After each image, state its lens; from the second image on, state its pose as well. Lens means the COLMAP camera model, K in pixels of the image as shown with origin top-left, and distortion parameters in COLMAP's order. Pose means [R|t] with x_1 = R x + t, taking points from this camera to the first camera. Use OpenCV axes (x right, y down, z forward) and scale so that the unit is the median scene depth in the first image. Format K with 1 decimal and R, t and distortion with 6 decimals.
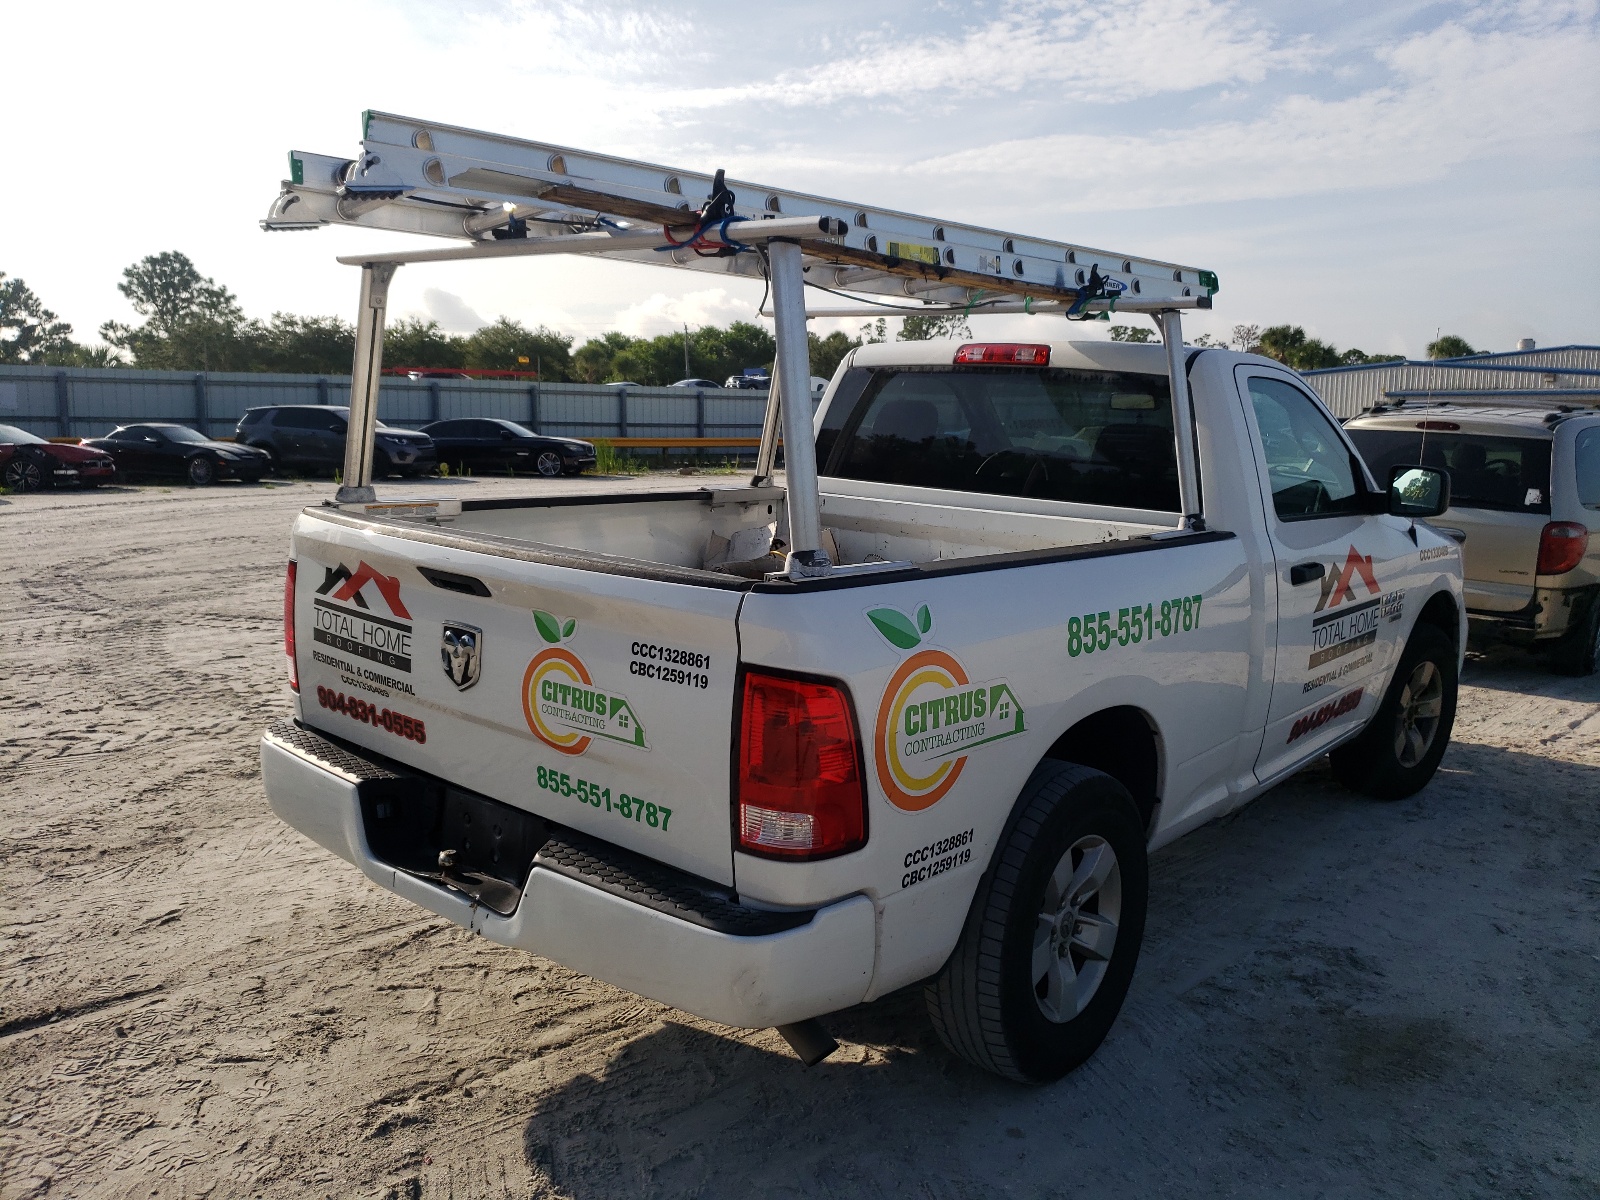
lens RADIAL K [[1200.0, 0, 800.0], [0, 1200.0, 597.2], [0, 0, 1]] dist [0.010355, 0.011562]
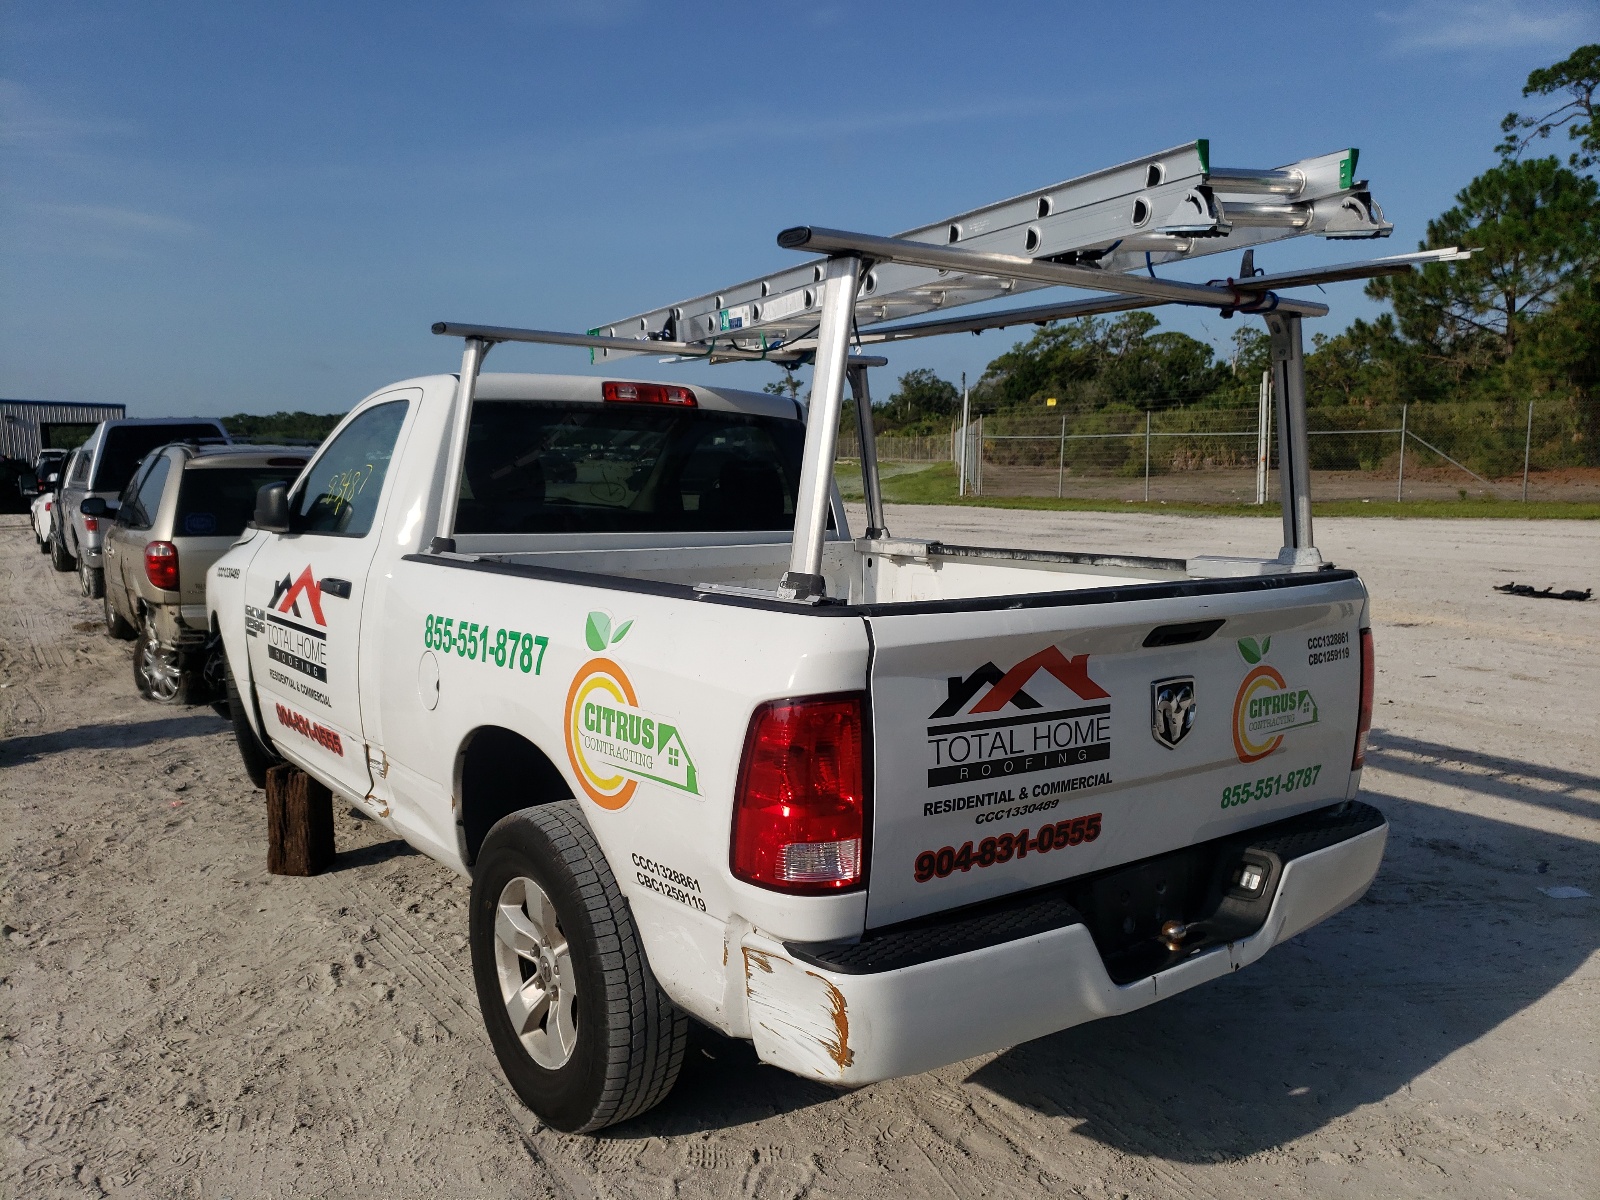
lens RADIAL K [[1200.0, 0, 799.9], [0, 1200.0, 601.7], [0, 0, 1]] dist [0.010355, 0.011562]
pose [[0.262496, -0.148343, 0.953462, -1.130167], [0.150198, 0.982350, 0.111486, -0.167703], [-0.953172, 0.113943, 0.280143, 0.914782]]
